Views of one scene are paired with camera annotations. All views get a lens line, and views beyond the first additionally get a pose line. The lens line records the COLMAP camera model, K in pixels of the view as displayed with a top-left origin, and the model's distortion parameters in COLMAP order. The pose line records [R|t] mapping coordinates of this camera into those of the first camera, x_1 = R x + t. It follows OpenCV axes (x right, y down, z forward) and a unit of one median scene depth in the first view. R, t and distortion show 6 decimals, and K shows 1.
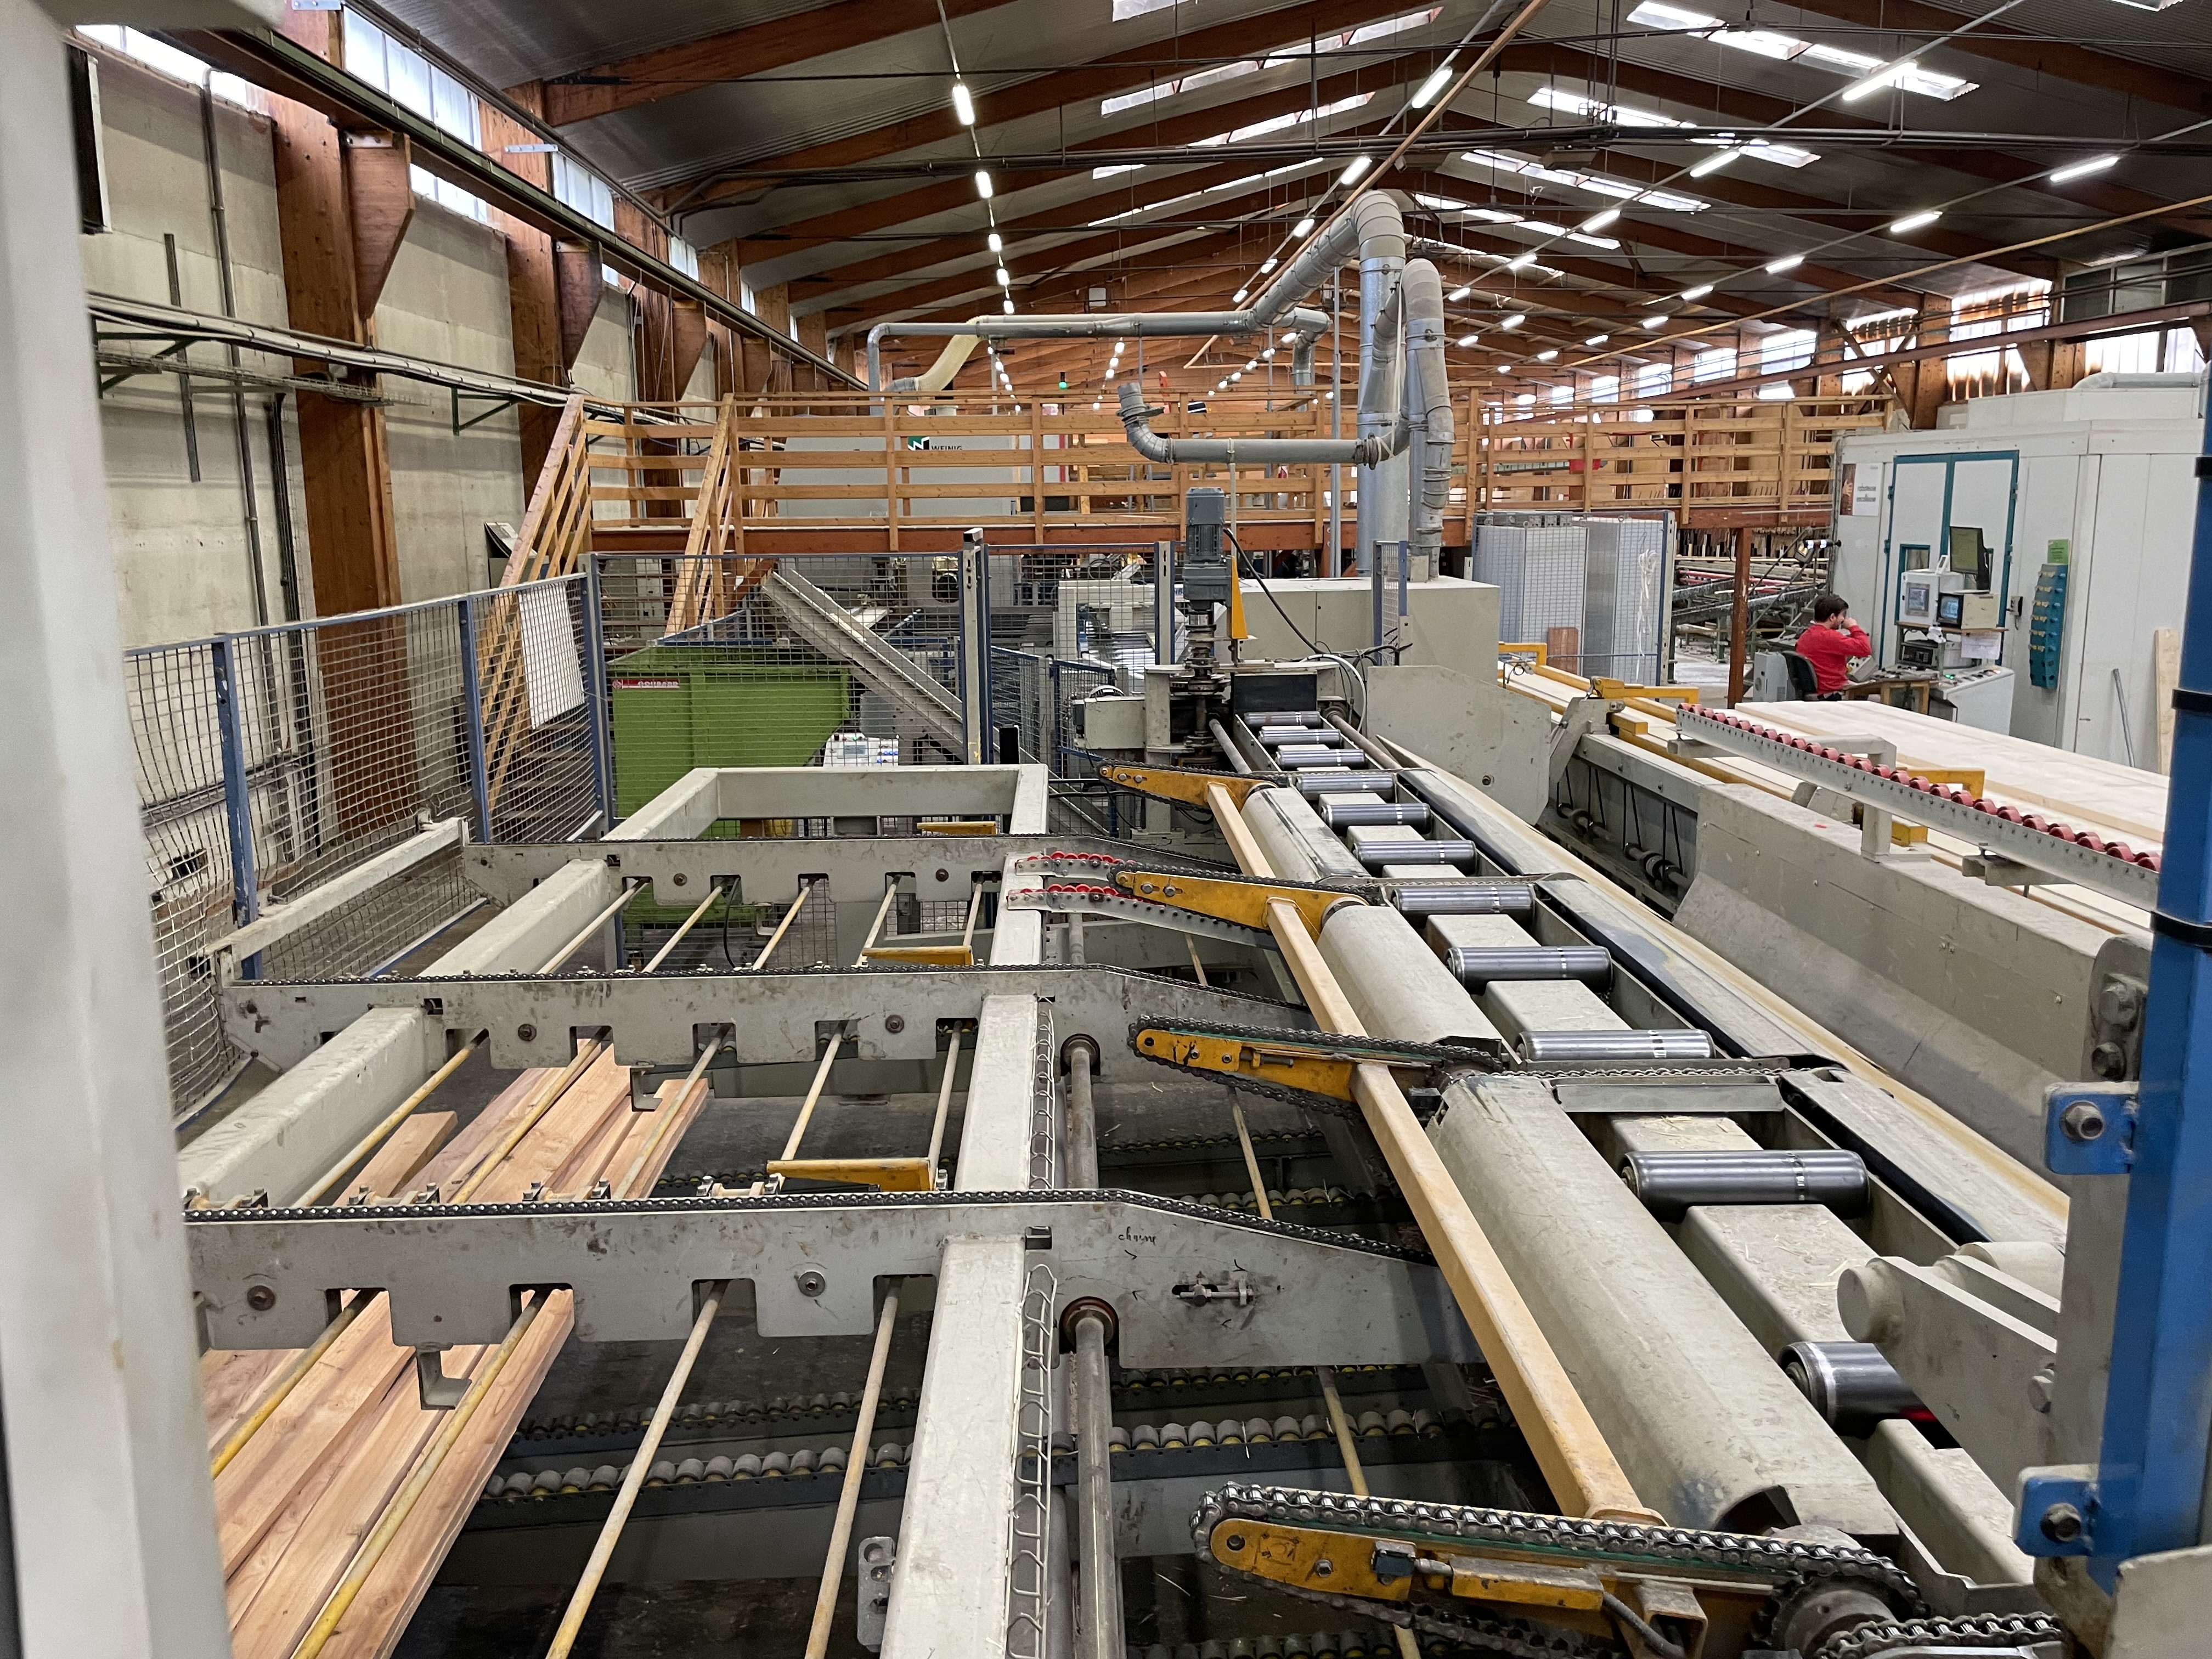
lens RADIAL K [[1702.9, 0, 1098.5], [0, 1702.9, 834.2], [0, 0, 1]] dist [0.038472, -0.046495]
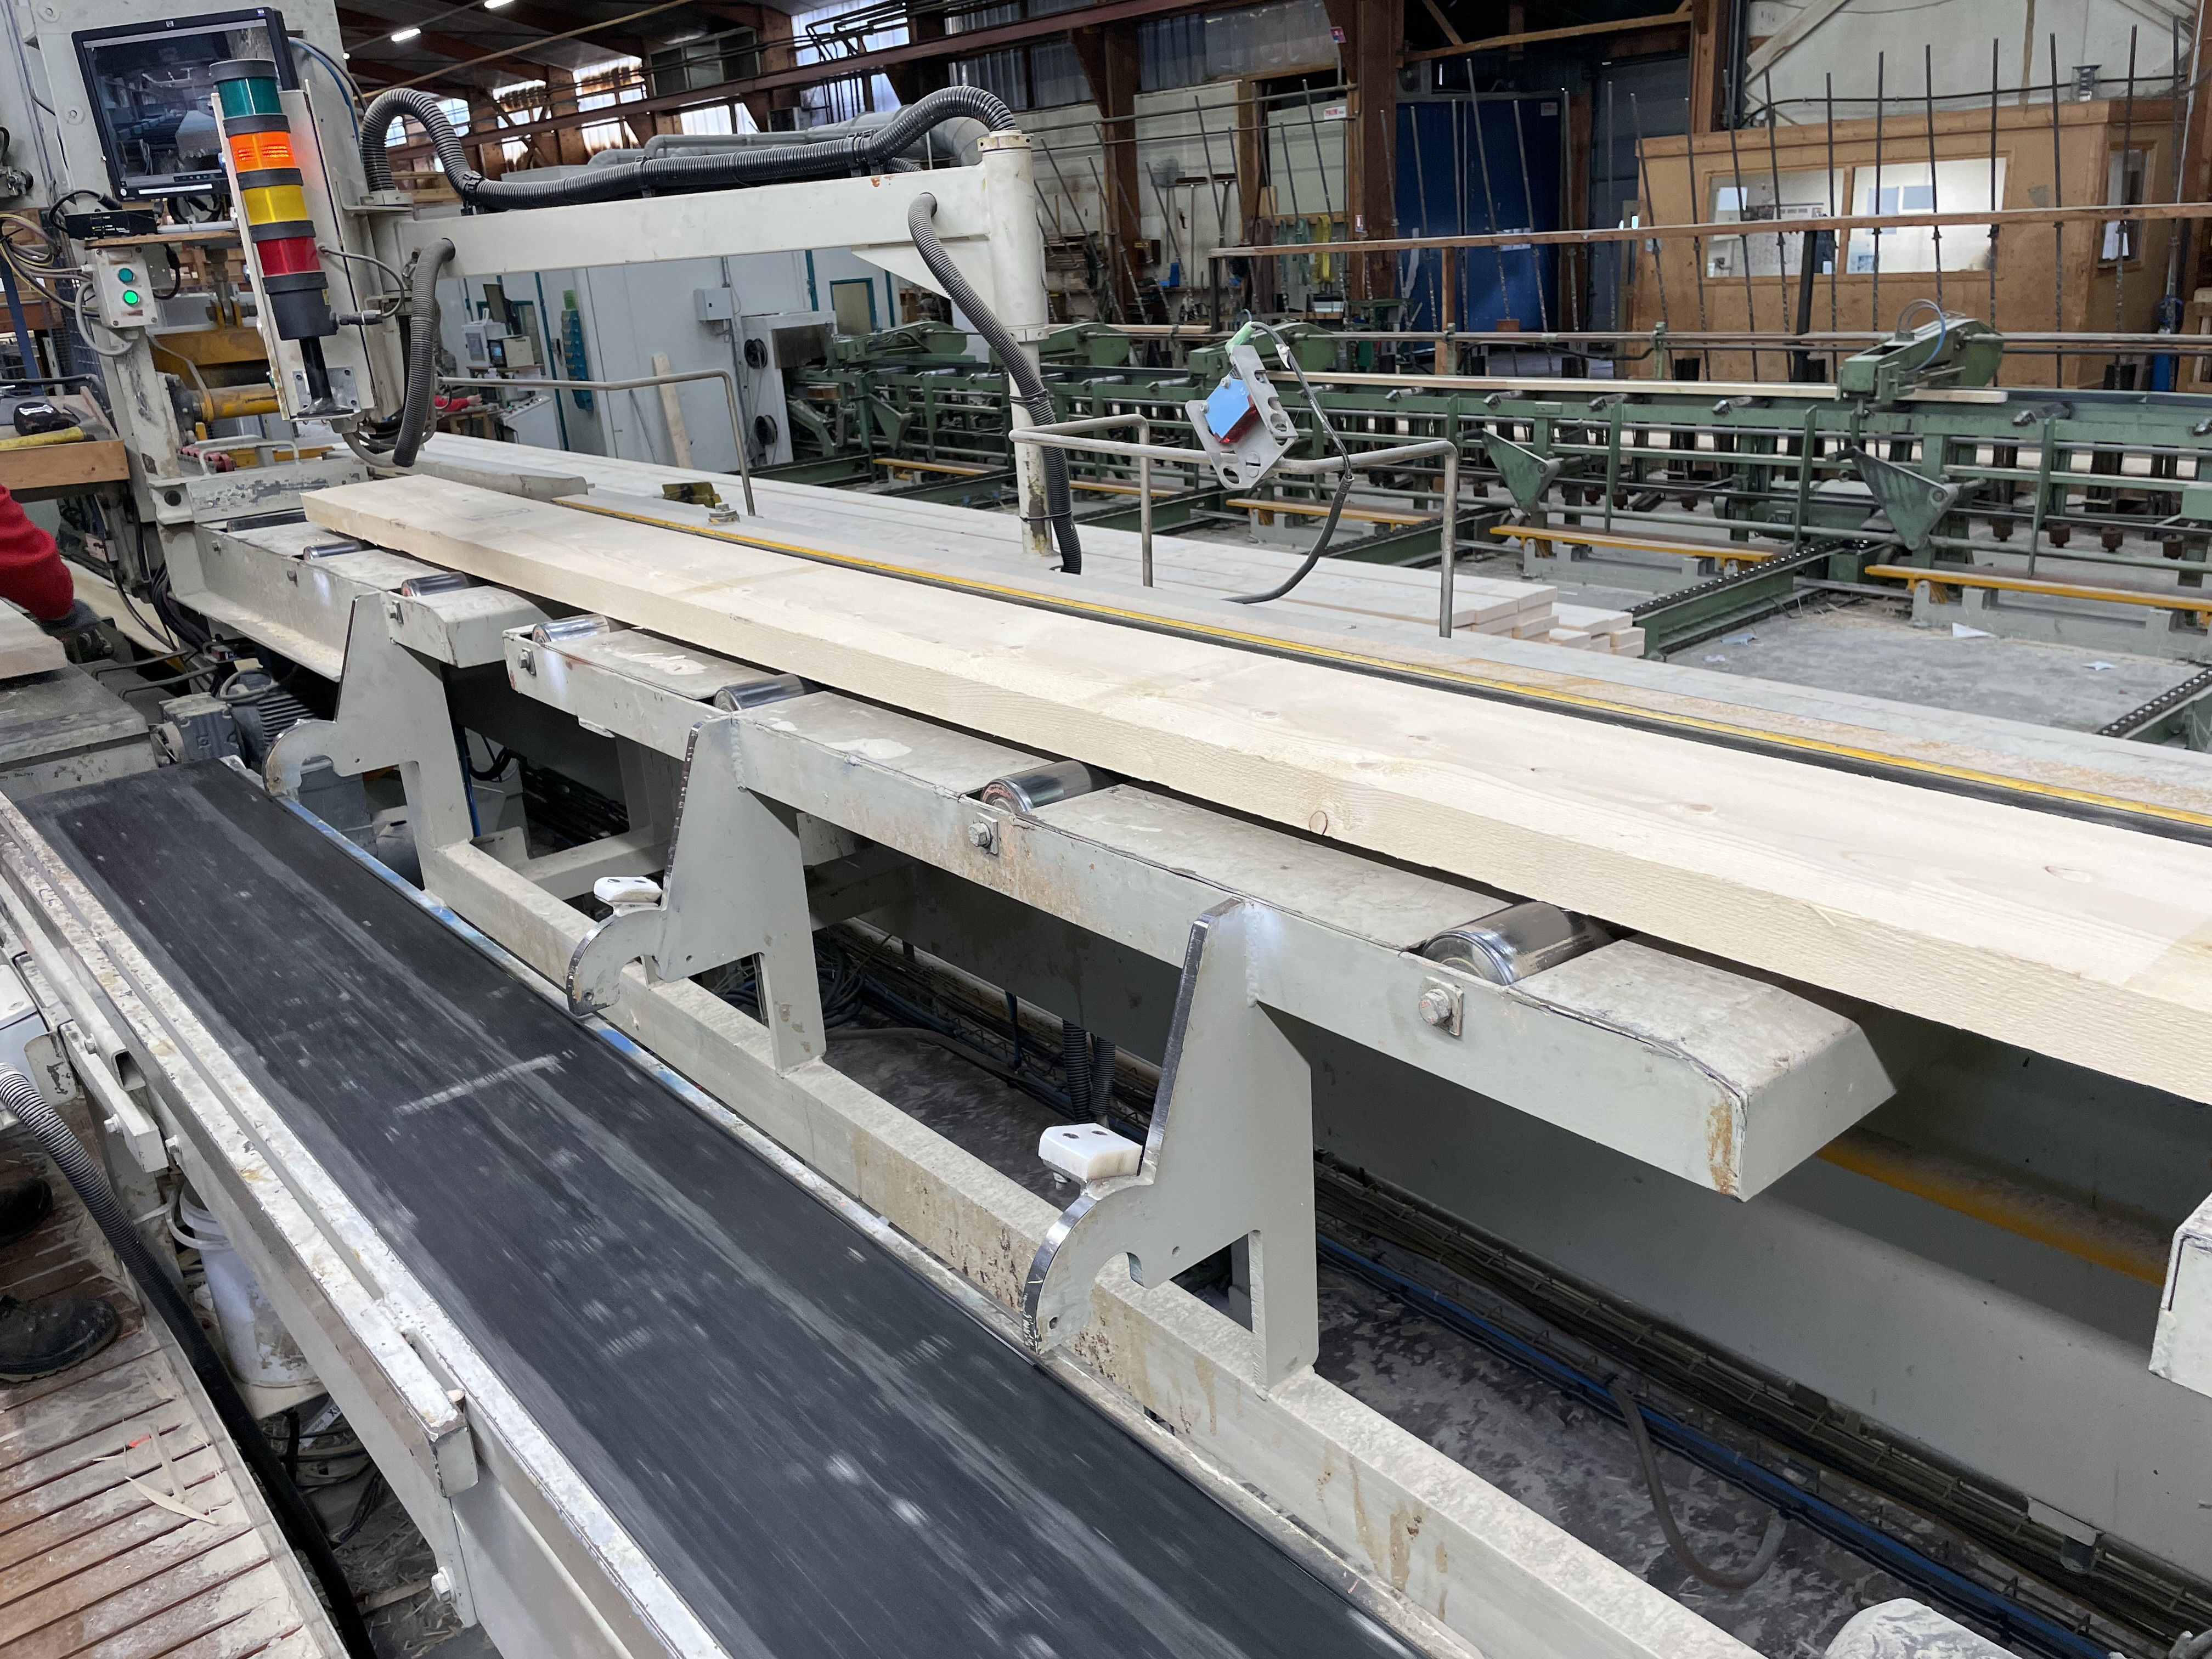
lens RADIAL K [[1702.9, 0, 1101.2], [0, 1702.9, 829.5], [0, 0, 1]] dist [0.038472, -0.046495]
pose [[0.783240, -0.244296, 0.571711, 0.019842], [0.172672, 0.968864, 0.177443, 0.026771], [-0.597259, -0.040262, 0.801037, -0.123766]]
